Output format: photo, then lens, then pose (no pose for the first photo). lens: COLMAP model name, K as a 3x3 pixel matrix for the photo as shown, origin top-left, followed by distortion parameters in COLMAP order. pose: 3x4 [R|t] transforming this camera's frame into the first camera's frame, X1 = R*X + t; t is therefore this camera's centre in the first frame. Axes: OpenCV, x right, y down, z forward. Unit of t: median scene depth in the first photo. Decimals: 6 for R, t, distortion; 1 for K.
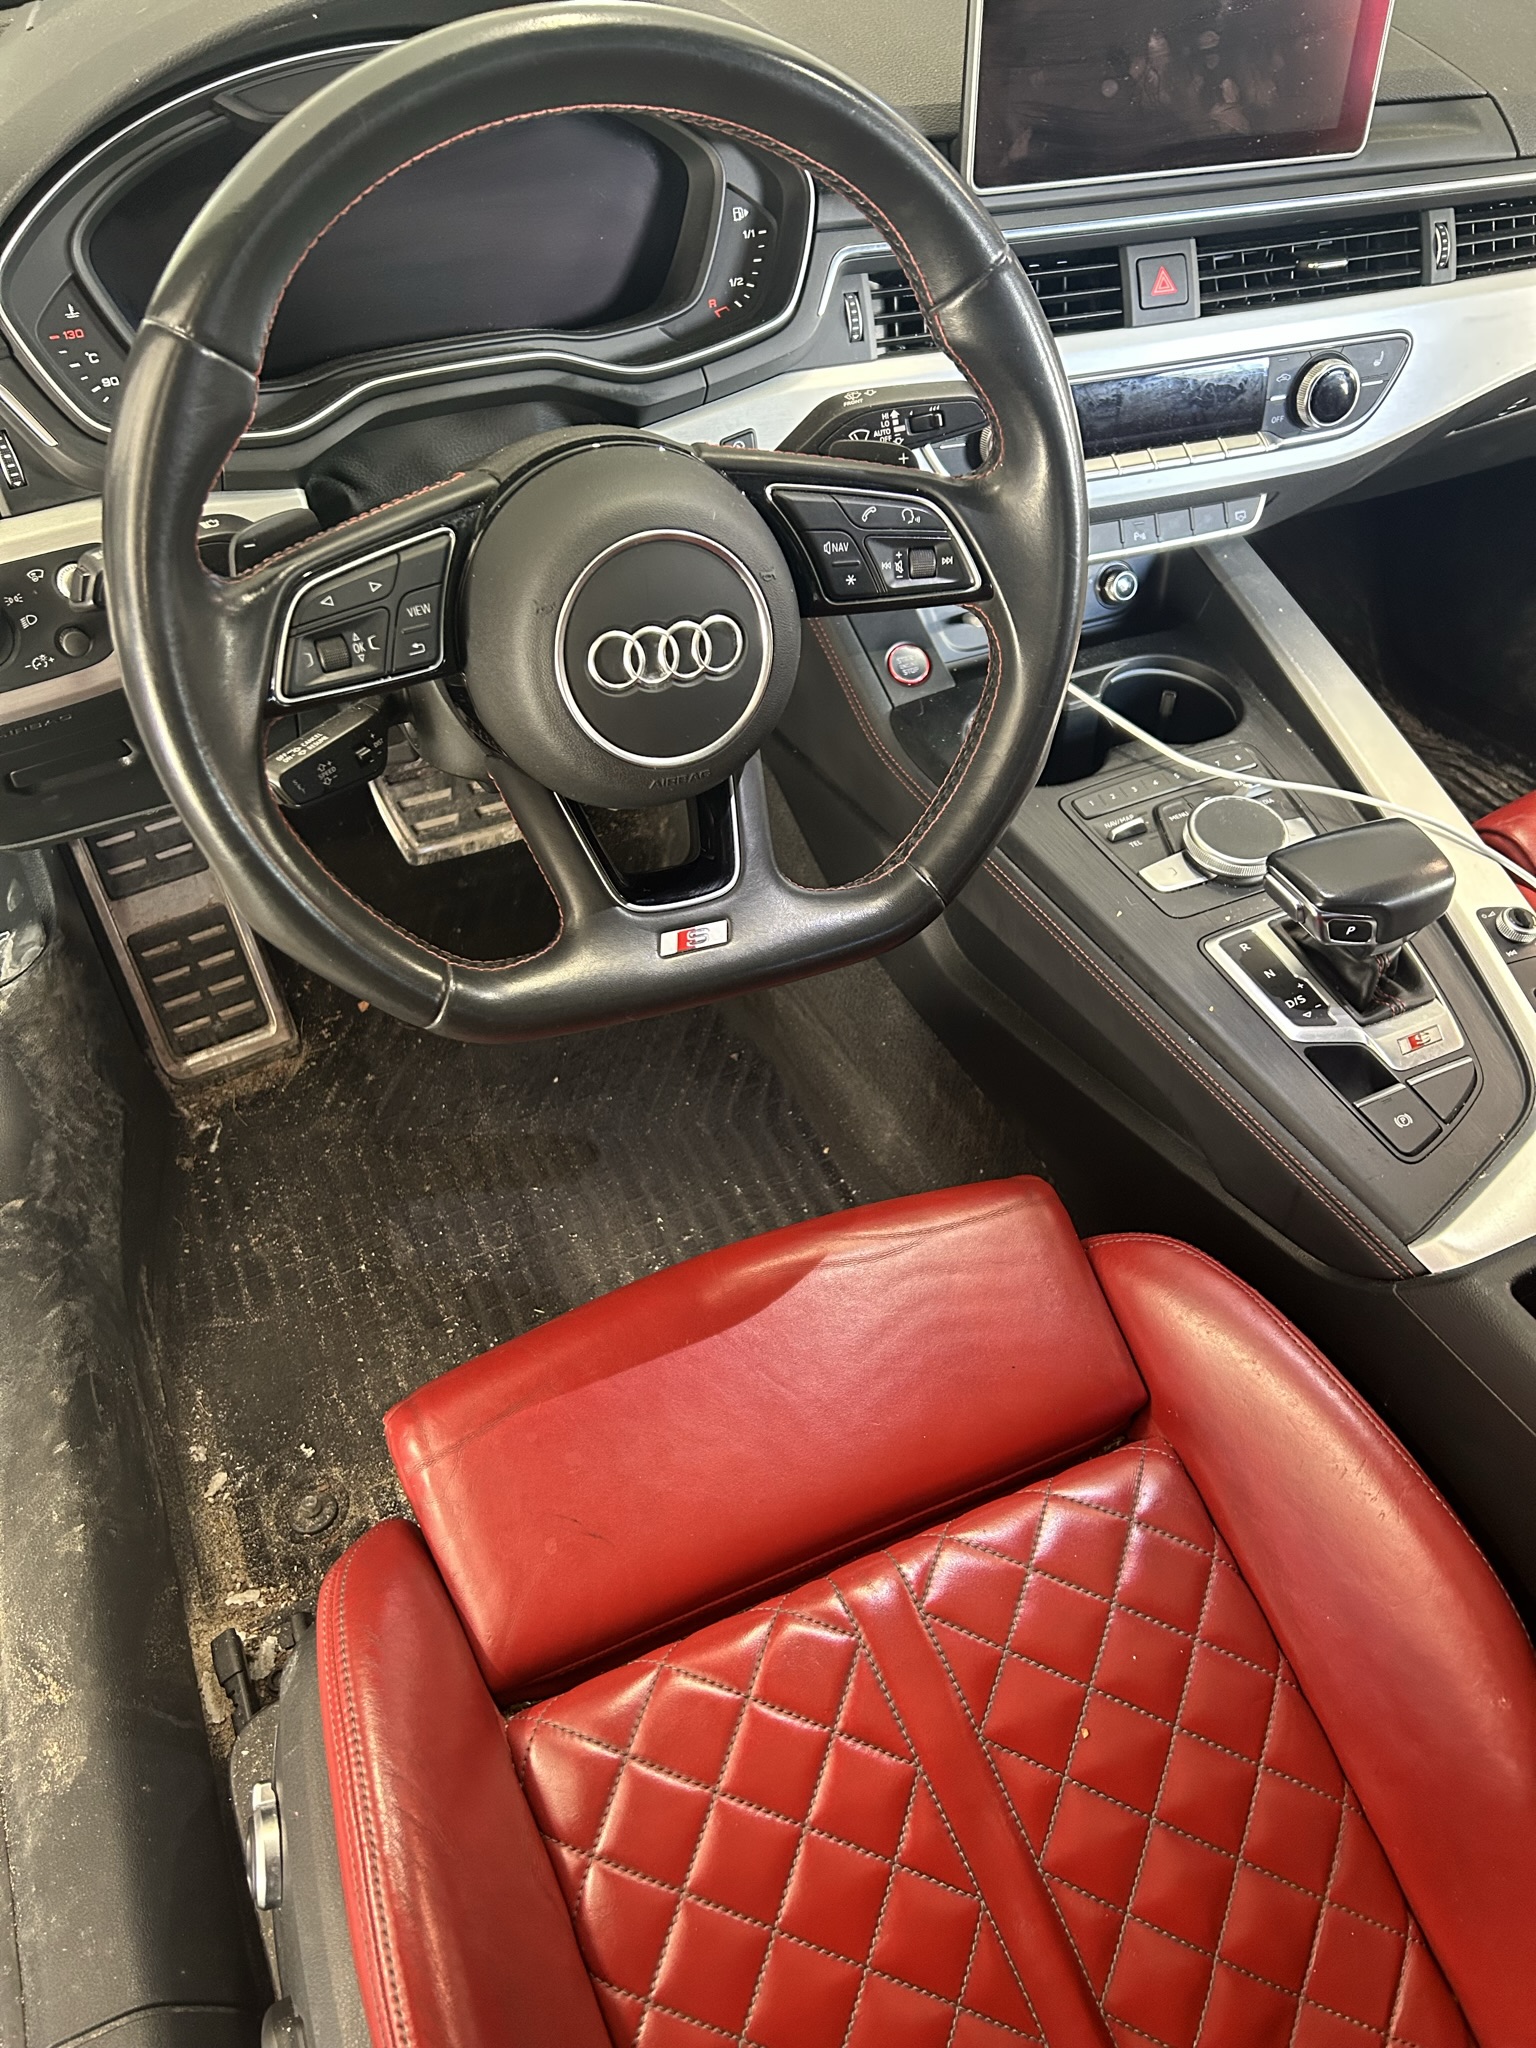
lens RADIAL K [[1552.3, 0, 776.2], [0, 1552.3, 1043.7], [0, 0, 1]] dist [0.036273, -0.048890]
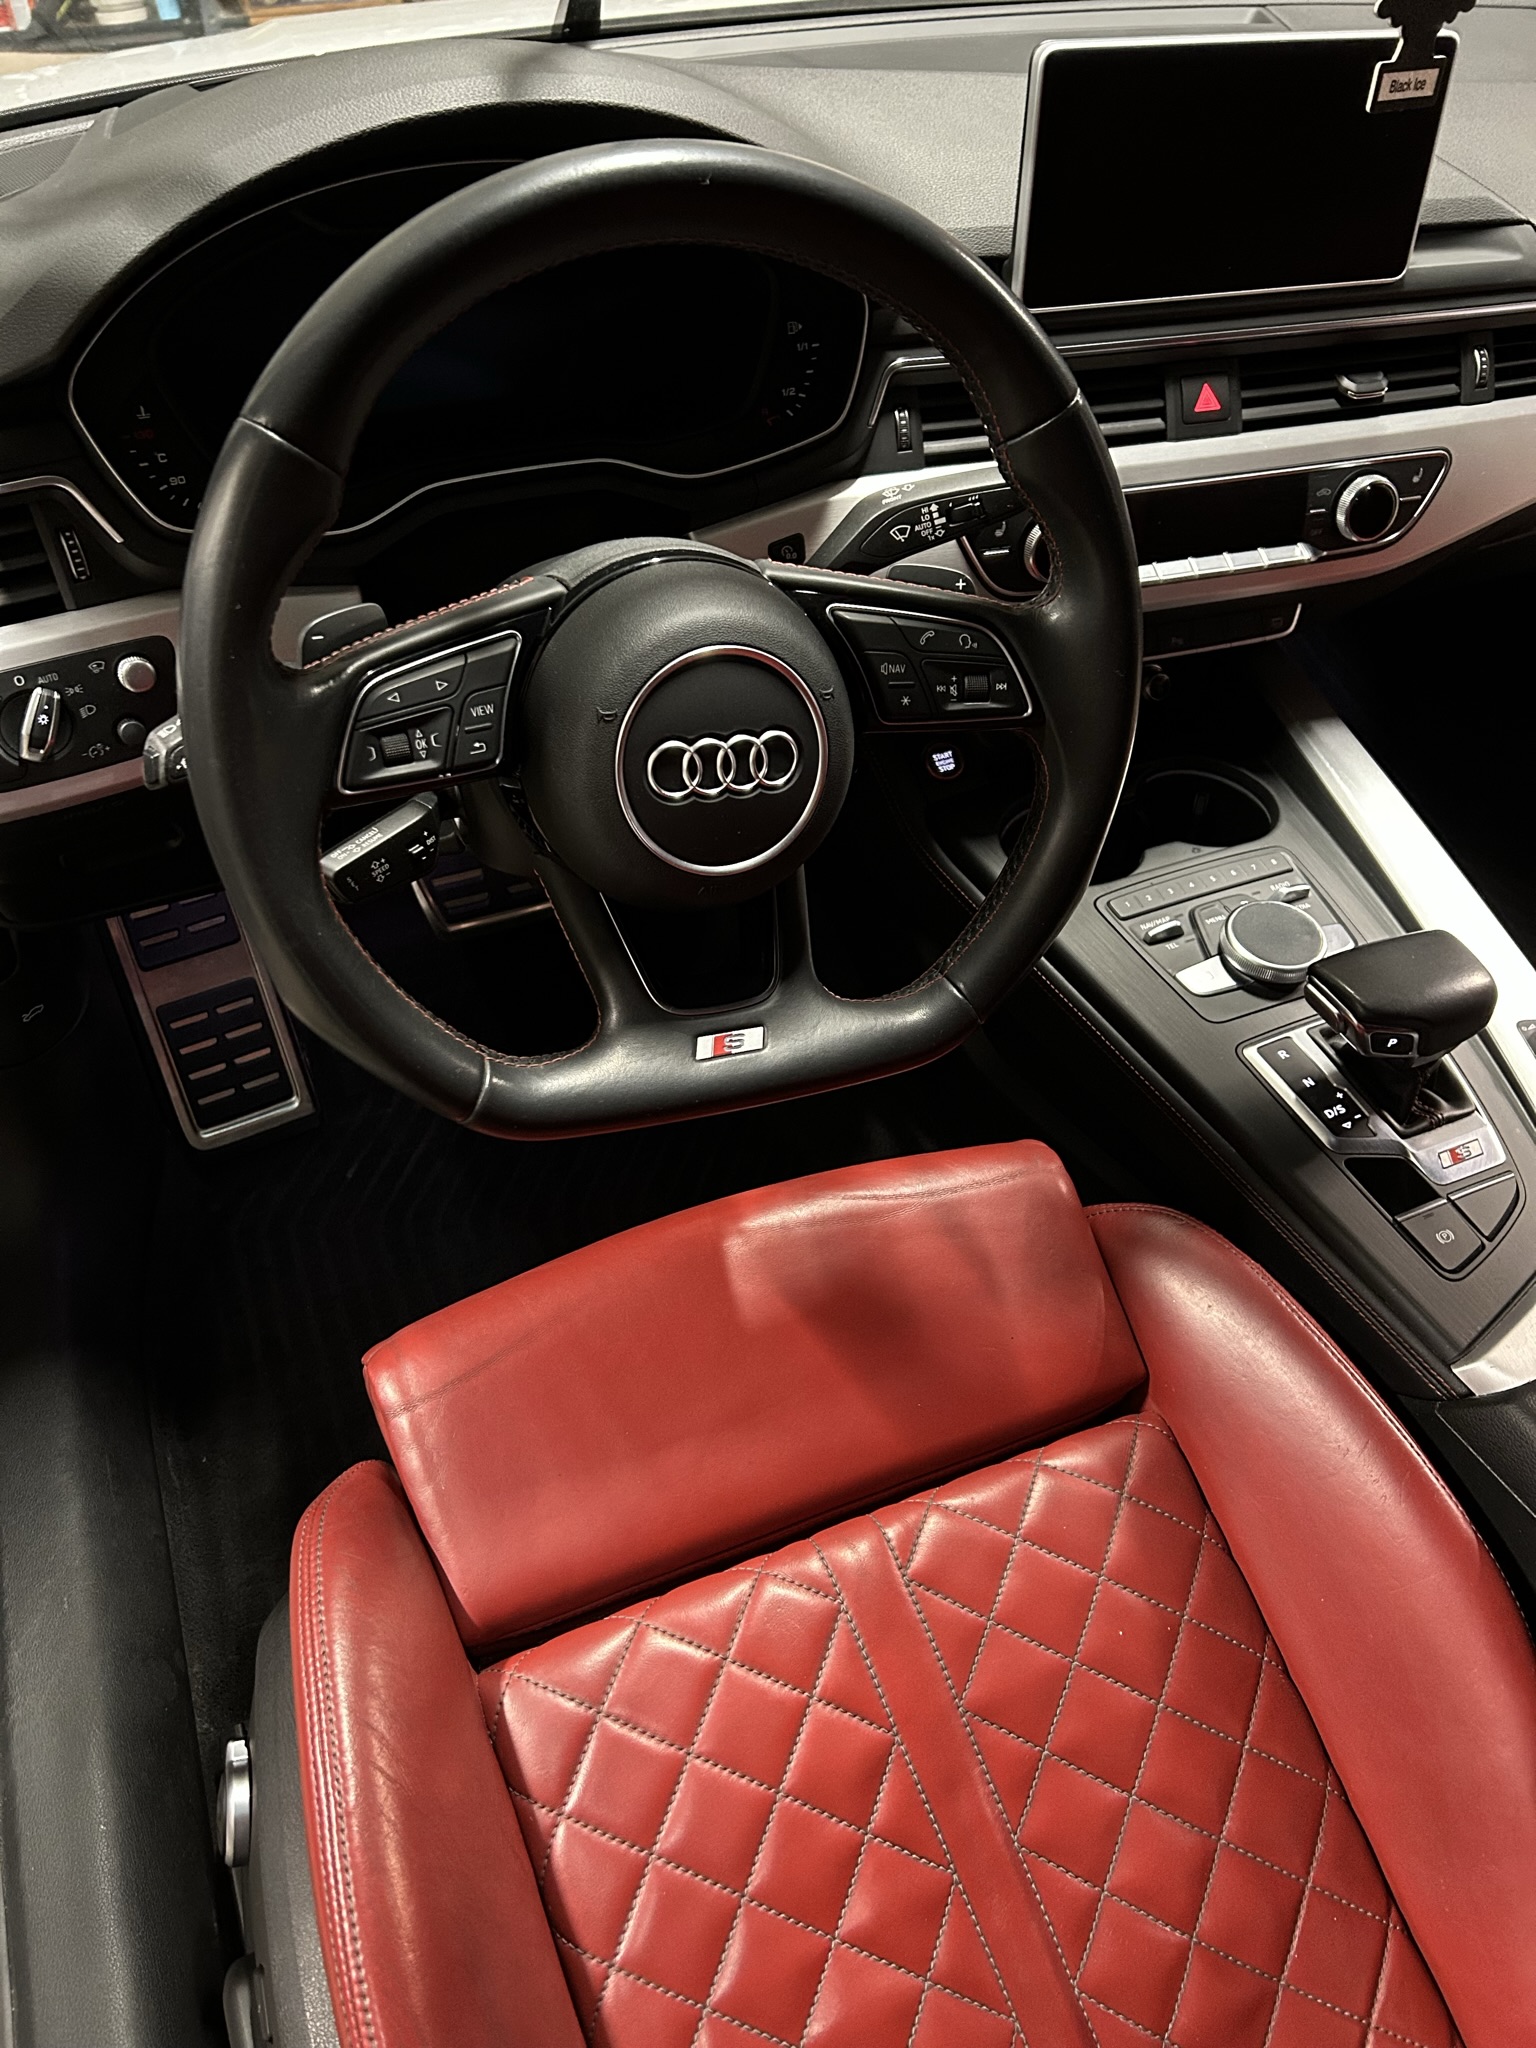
lens RADIAL K [[1552.3, 0, 761.4], [0, 1552.3, 1030.3], [0, 0, 1]] dist [0.036273, -0.048890]
pose [[0.999654, 0.023654, -0.011477, -0.021613], [-0.024189, 0.998505, -0.049023, -0.020962], [0.010300, 0.049283, 0.998732, 0.001926]]
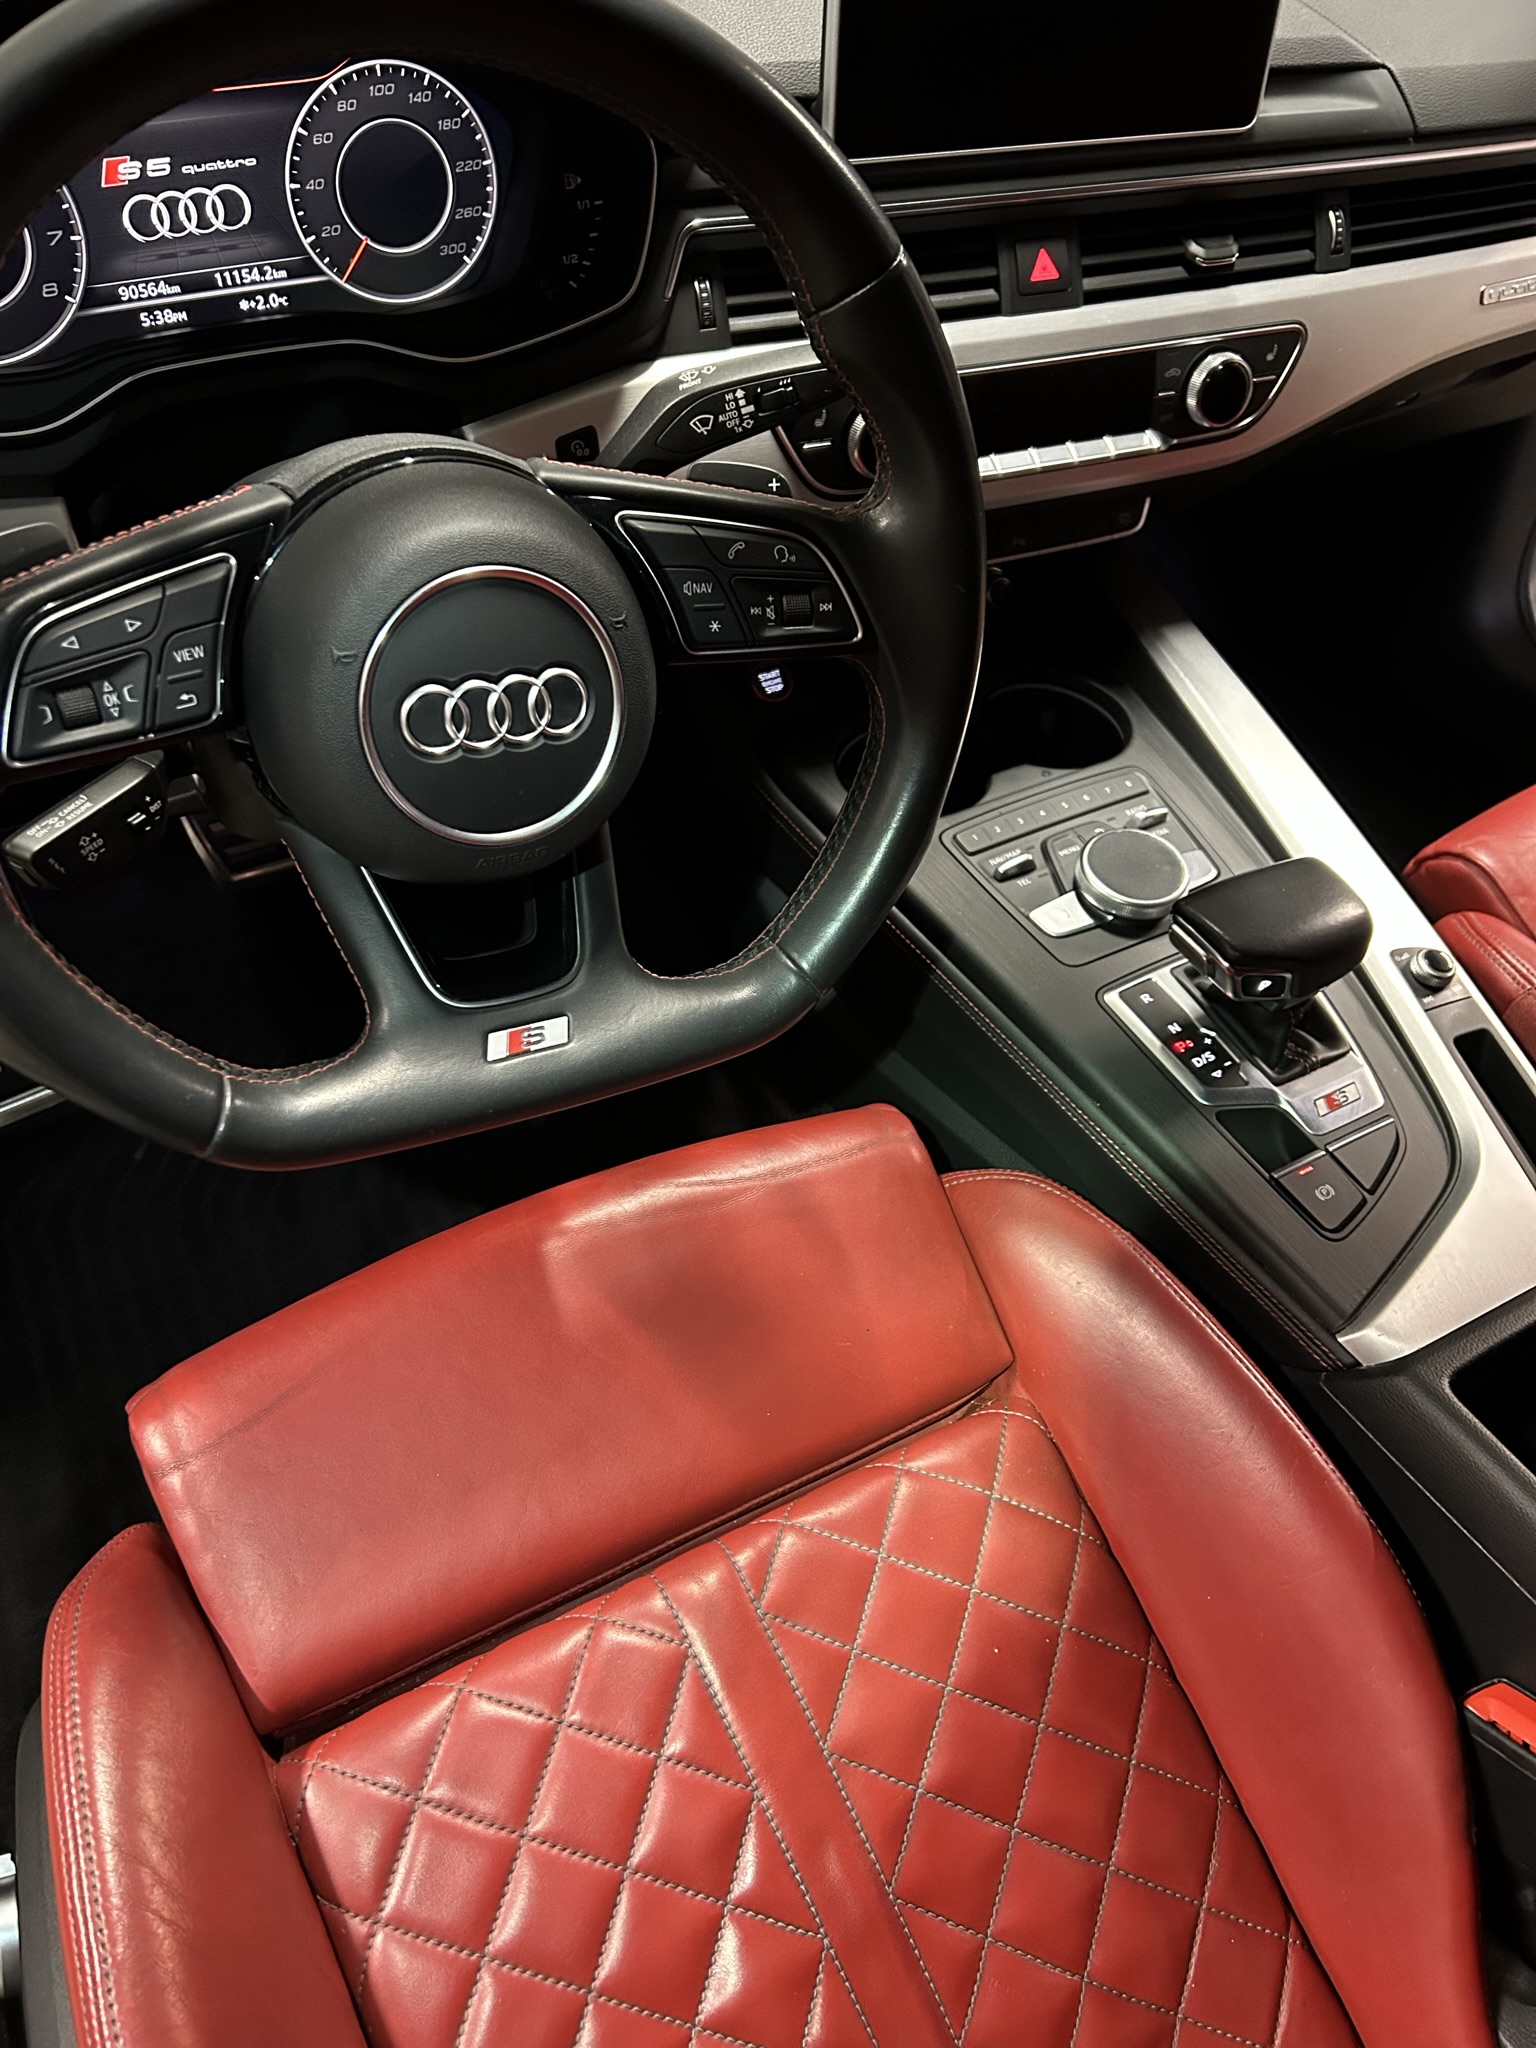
lens RADIAL K [[1552.3, 0, 751.1], [0, 1552.3, 1026.7], [0, 0, 1]] dist [0.036273, -0.048890]
pose [[0.996744, -0.022763, 0.077351, -0.002135], [0.022039, 0.999705, 0.010197, -0.061184], [-0.077561, -0.008459, 0.996952, 0.108279]]
